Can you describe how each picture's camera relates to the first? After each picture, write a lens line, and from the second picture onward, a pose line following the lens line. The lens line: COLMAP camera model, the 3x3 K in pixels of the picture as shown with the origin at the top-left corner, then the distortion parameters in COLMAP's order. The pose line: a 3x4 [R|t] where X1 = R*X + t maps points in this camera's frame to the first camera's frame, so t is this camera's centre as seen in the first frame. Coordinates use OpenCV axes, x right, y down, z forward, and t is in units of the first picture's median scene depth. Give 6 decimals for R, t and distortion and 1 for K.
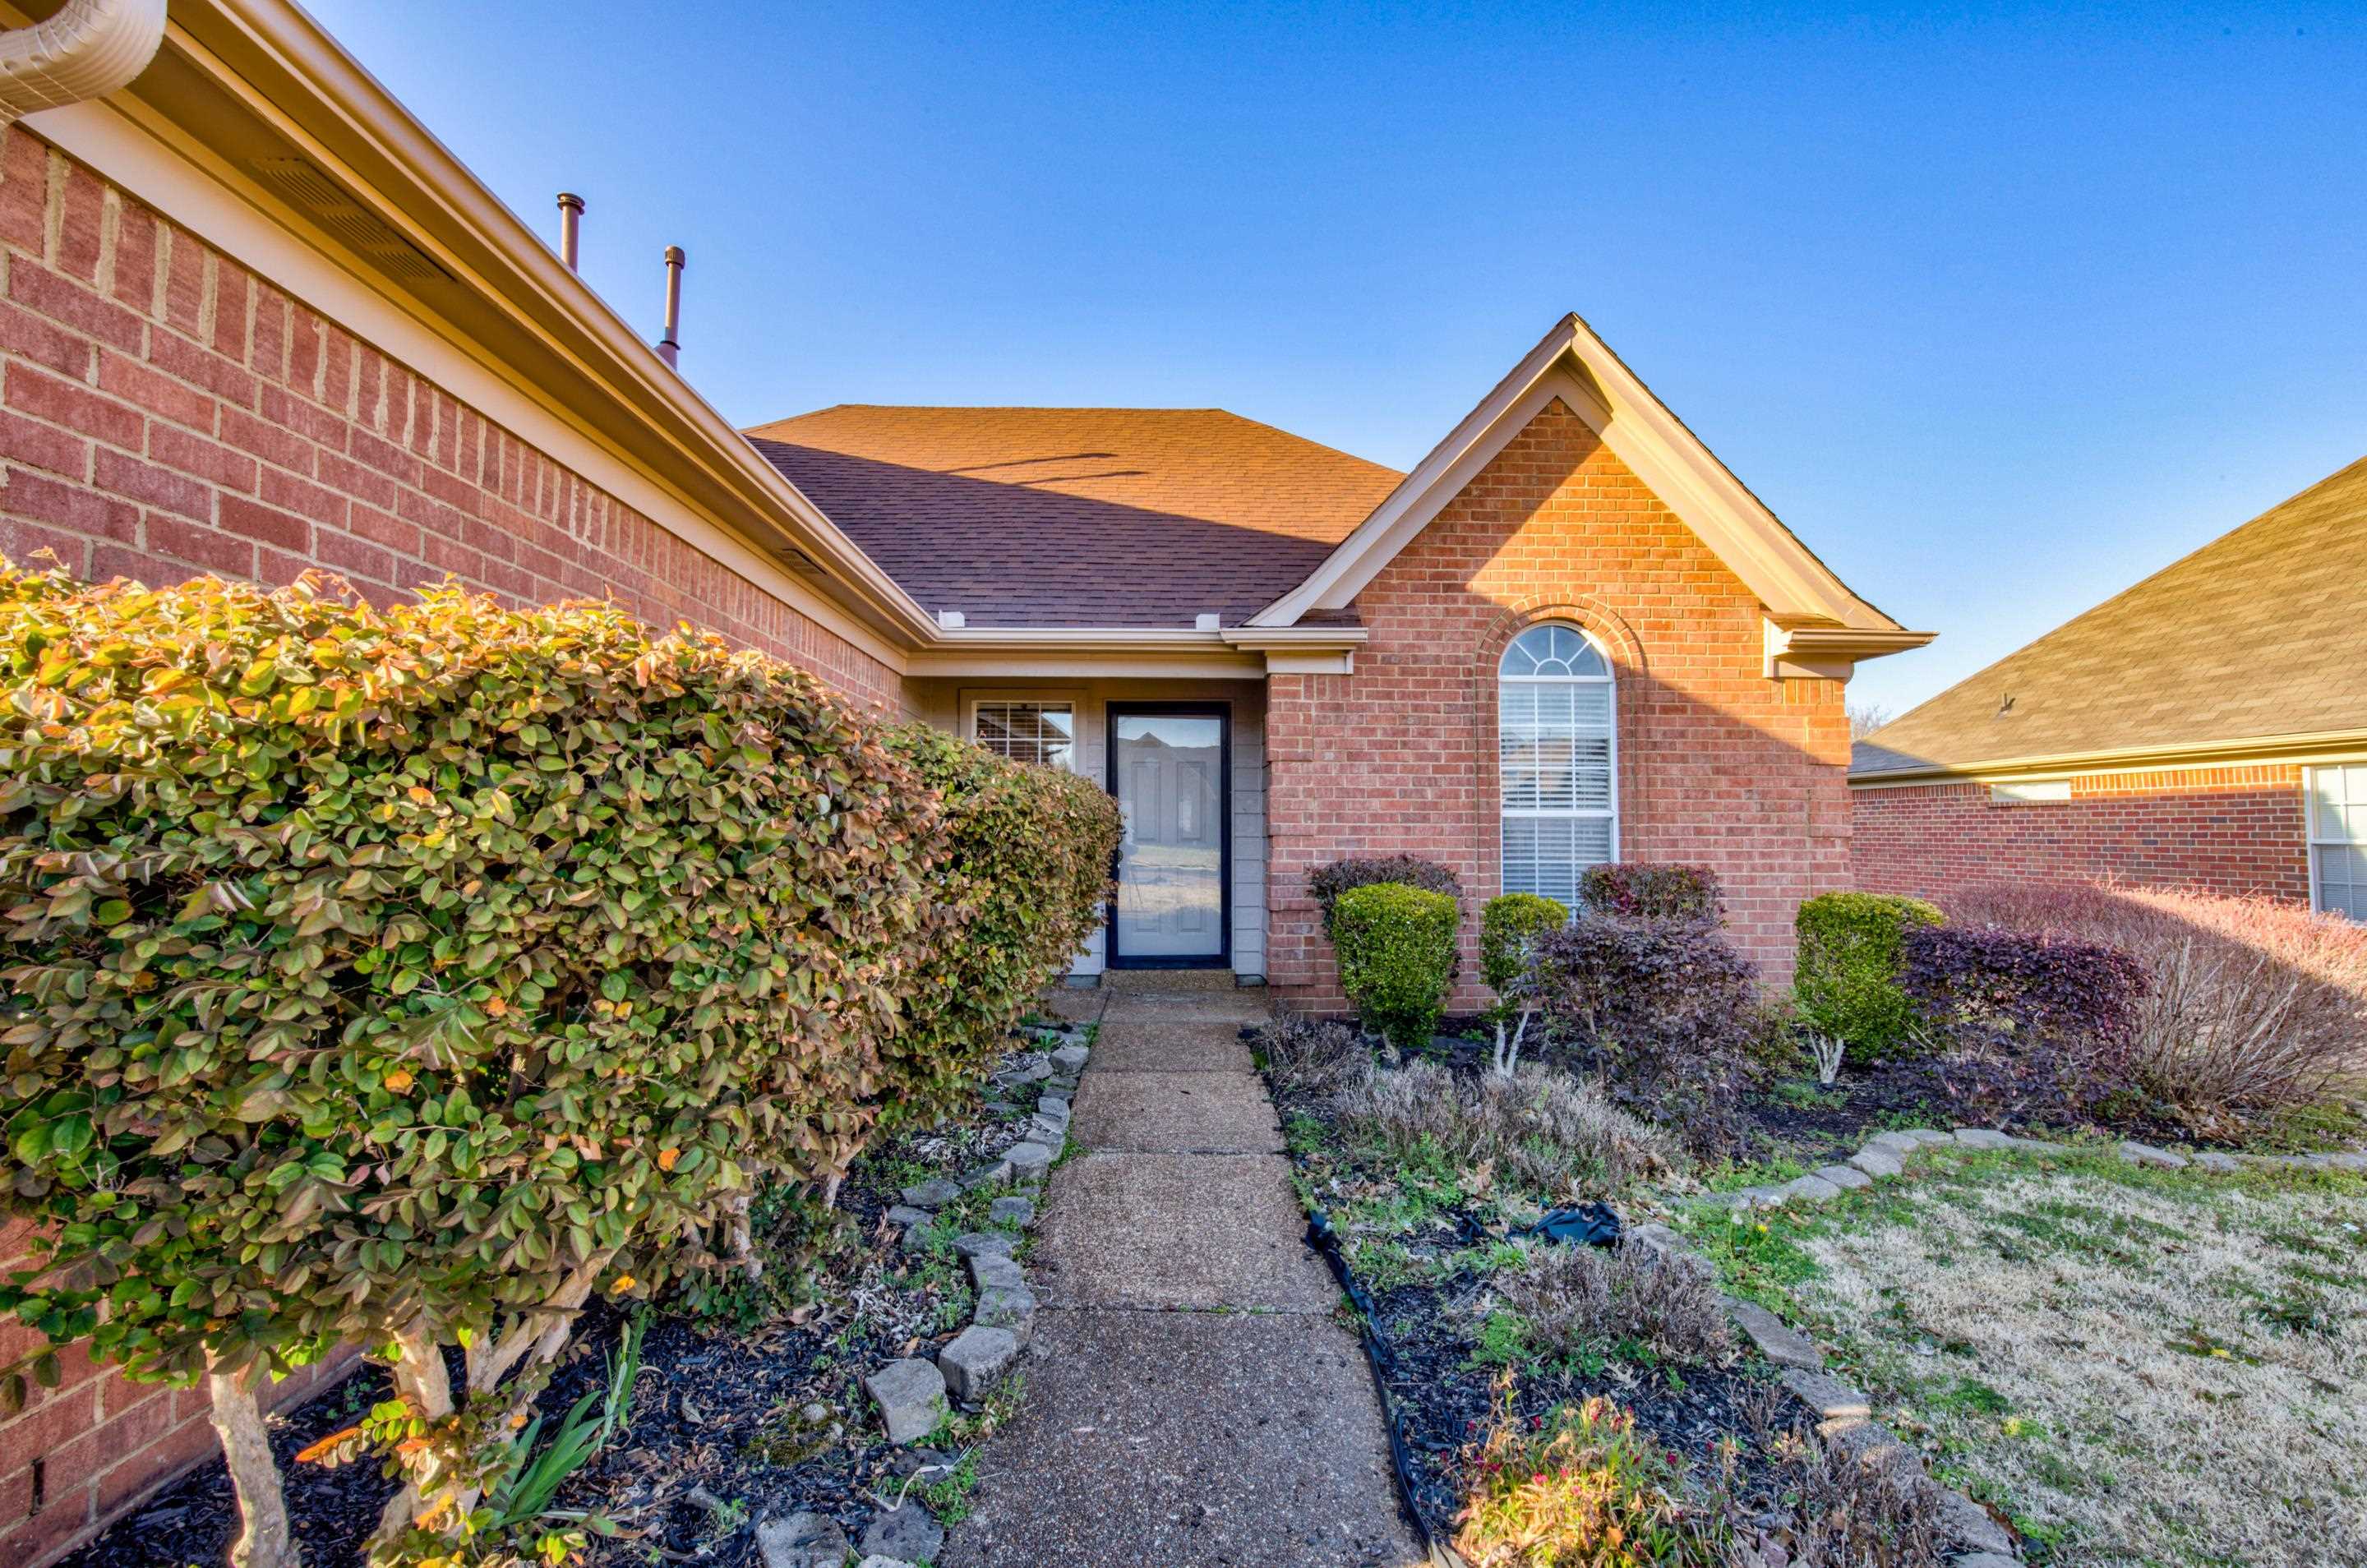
lens RADIAL K [[1009.7, 0, 1185.9], [0, 1009.7, 793.6], [0, 0, 1]] dist [-0.001262, -0.000784]
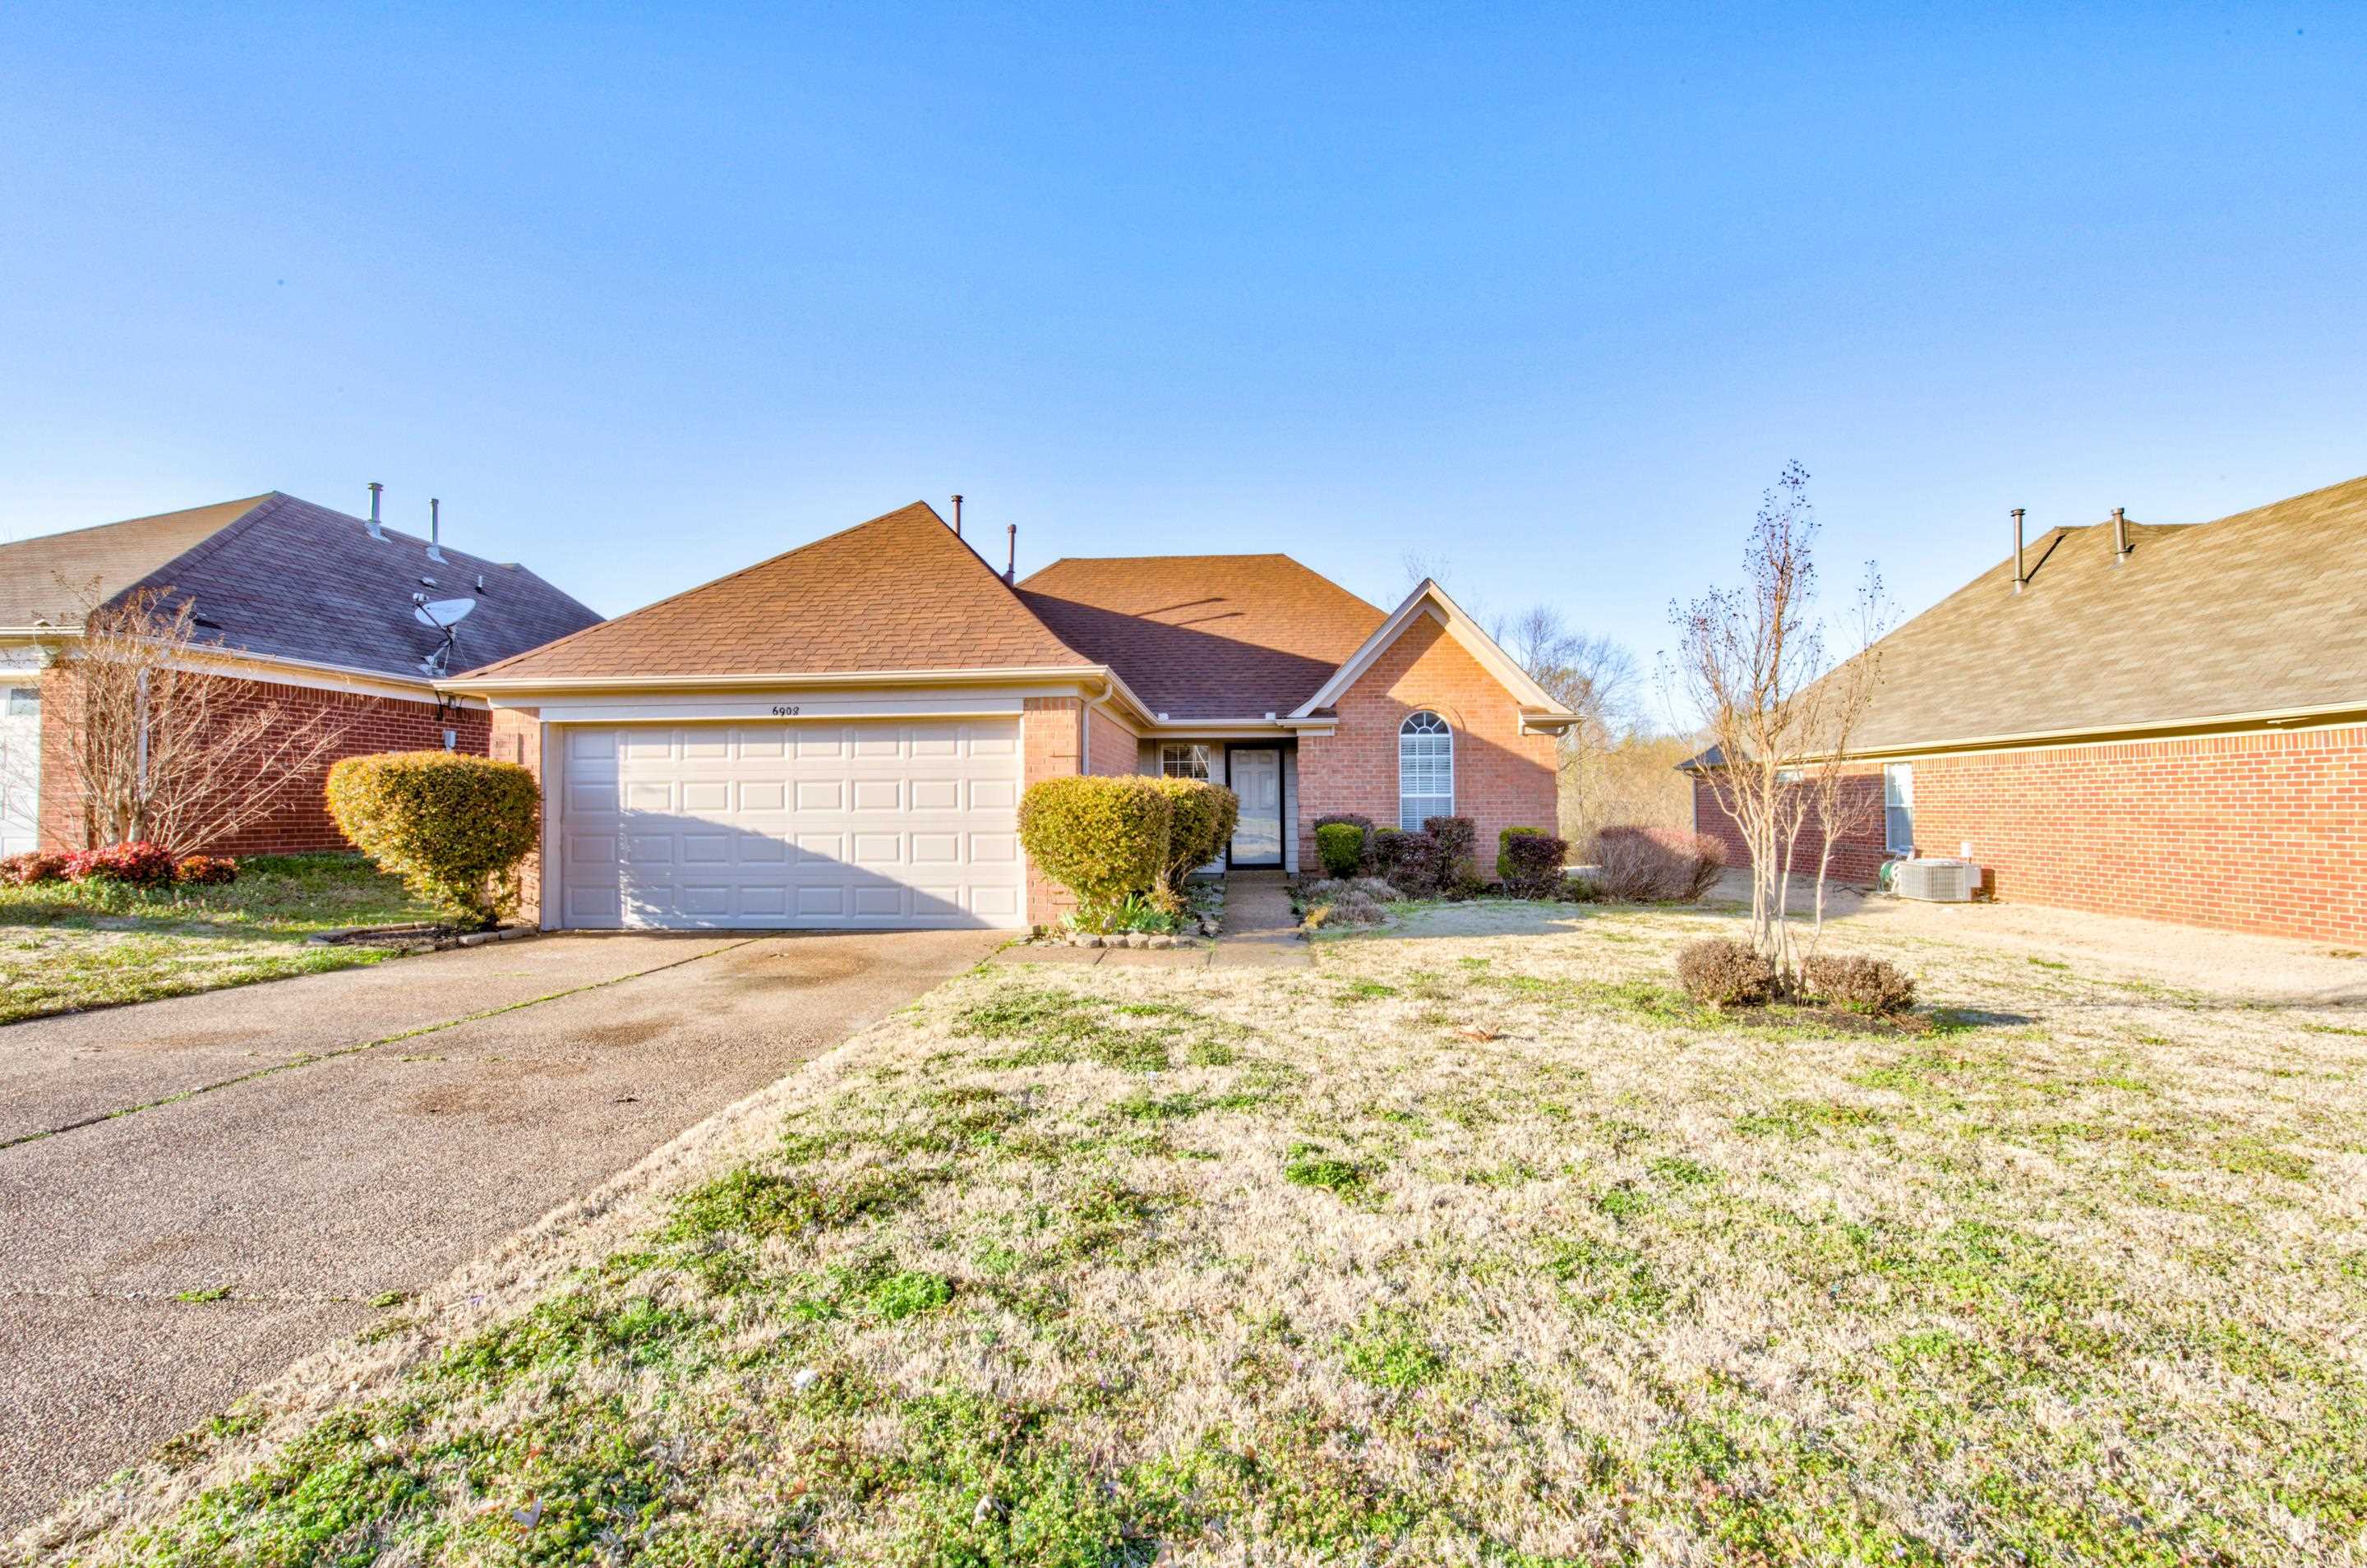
lens RADIAL K [[1009.7, 0, 1185.9], [0, 1009.7, 793.6], [0, 0, 1]] dist [-0.001262, -0.000784]
pose [[0.996189, -0.011040, -0.086524, 0.025175], [0.013125, 0.999636, 0.023562, -0.044185], [0.086233, -0.024608, 0.995971, -1.307611]]
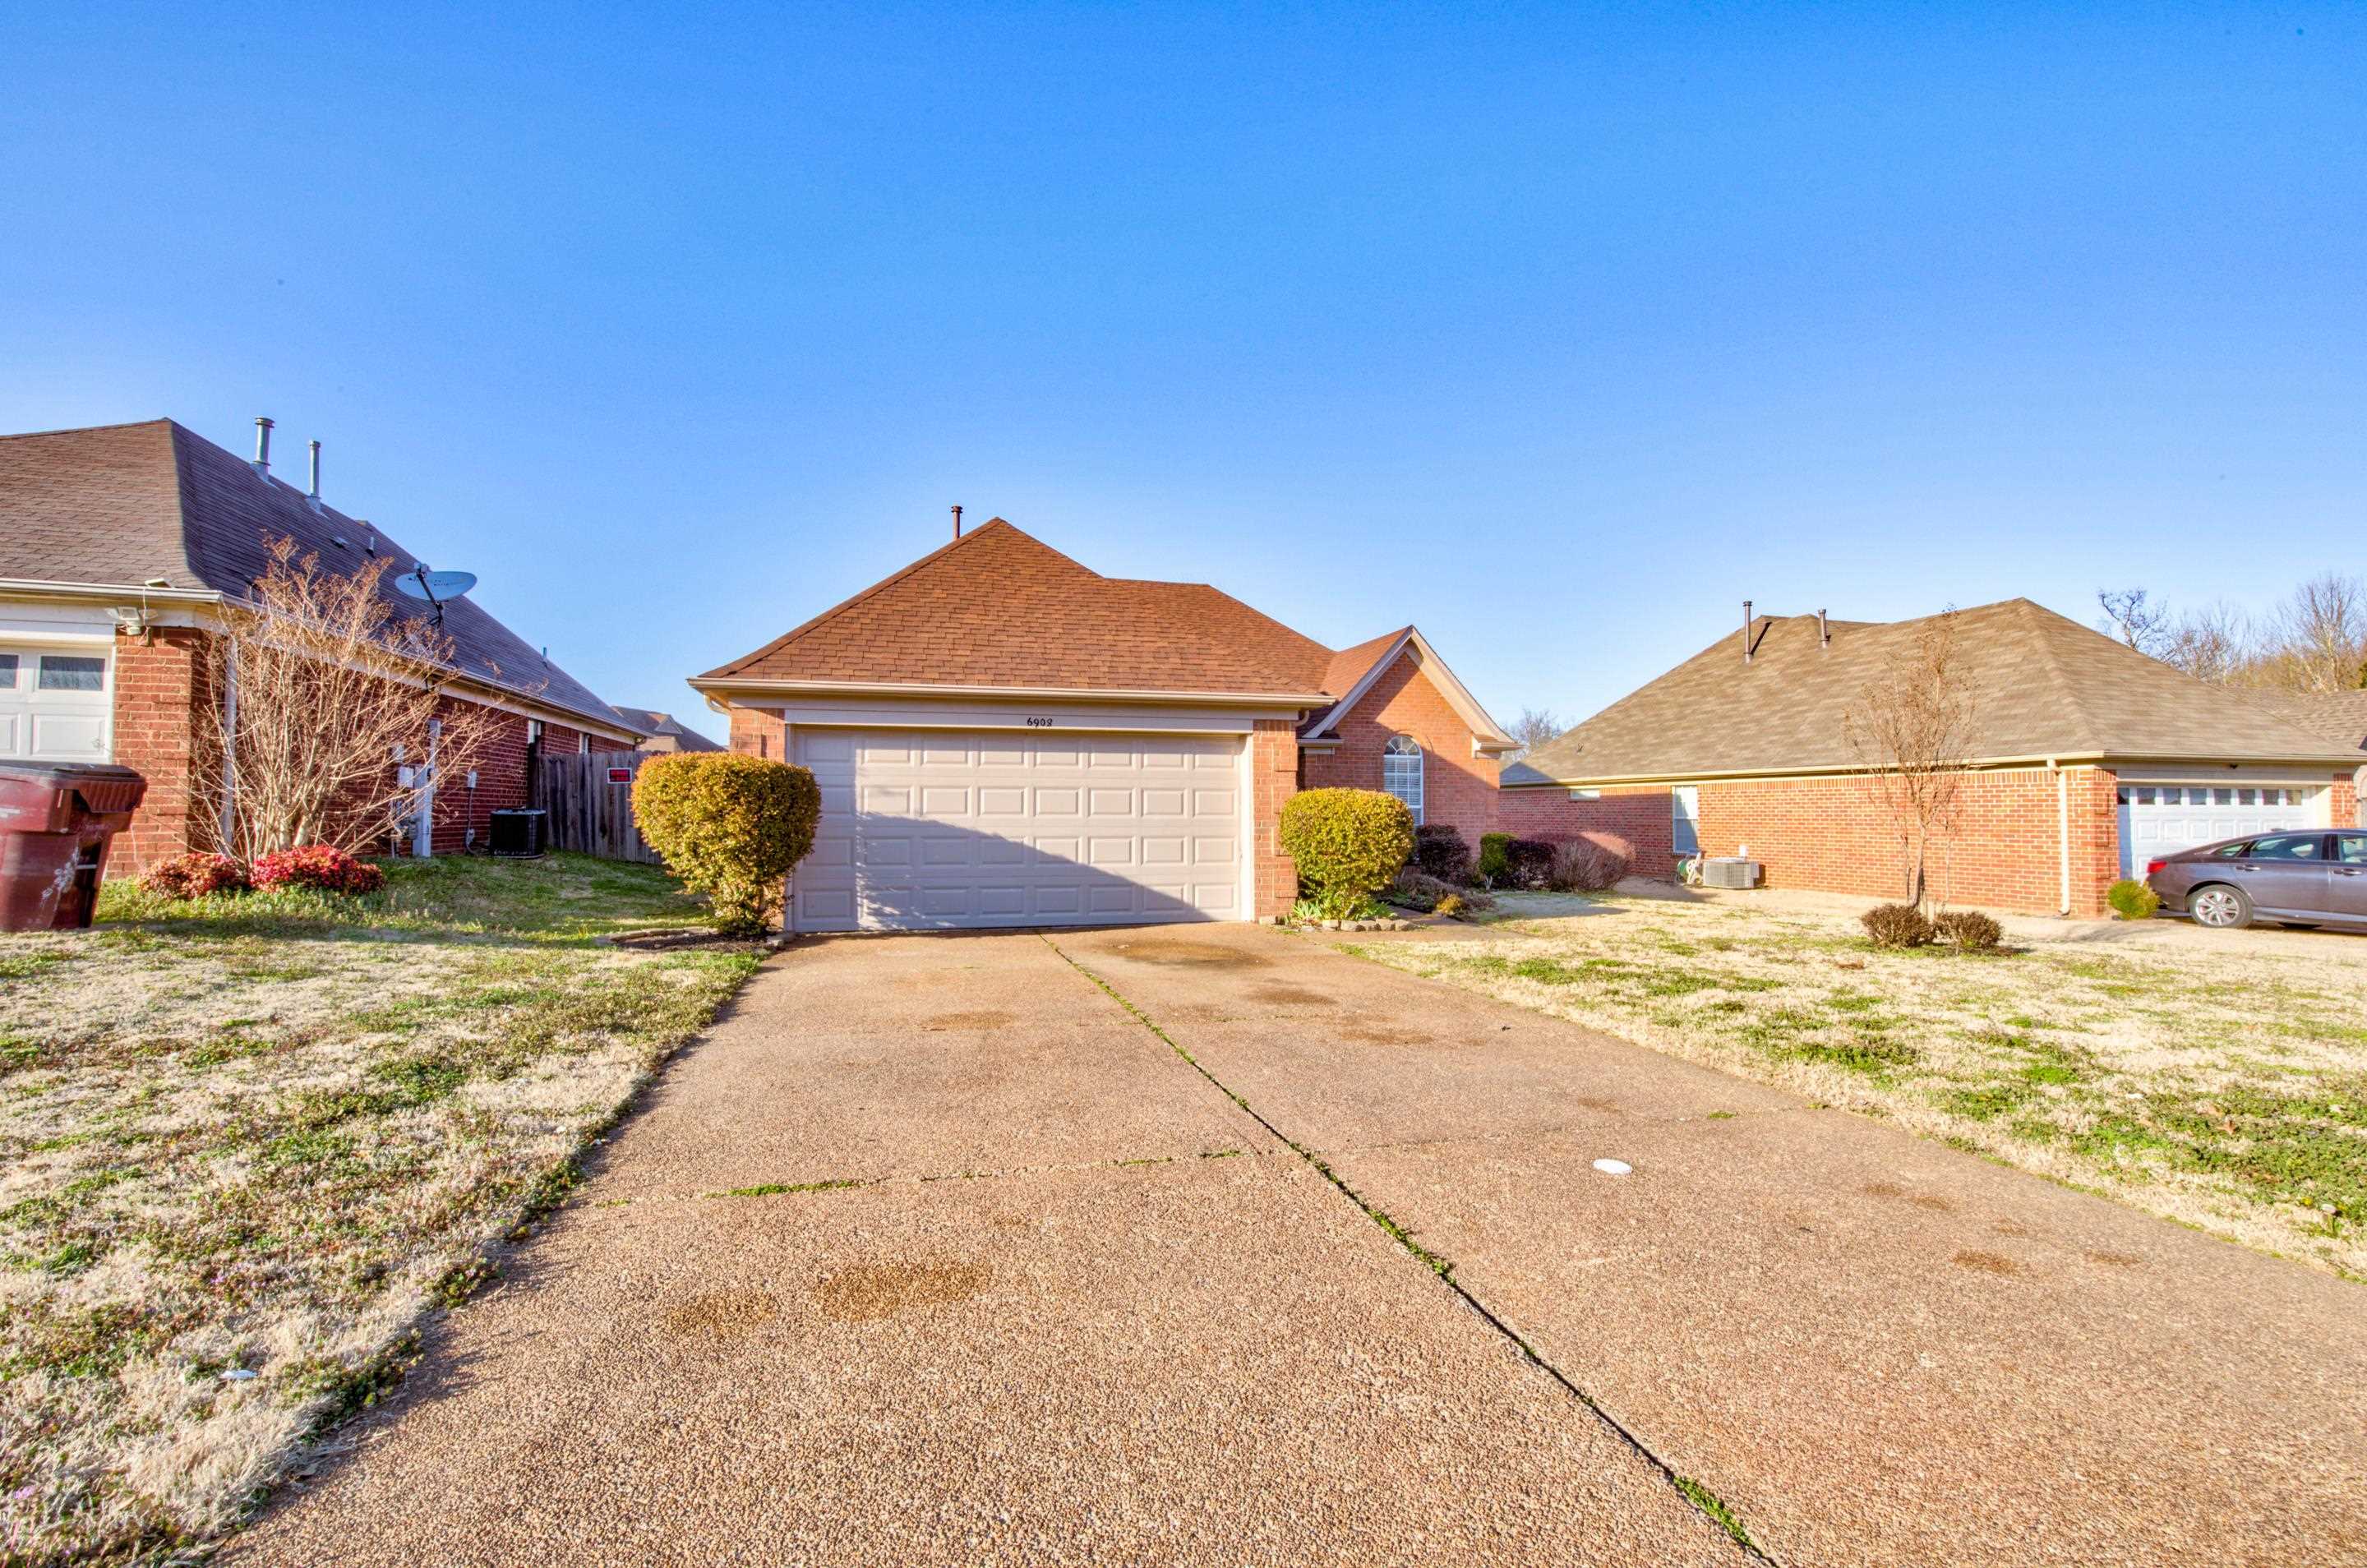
lens RADIAL K [[1013.6, 0, 1183.5], [0, 1013.6, 784.0], [0, 0, 1]] dist [-0.000188, -0.000044]
pose [[0.968601, 0.006566, 0.248535, -0.879063], [-0.008749, 0.999932, 0.007679, -0.055480], [-0.248468, -0.009612, 0.968592, -1.486817]]
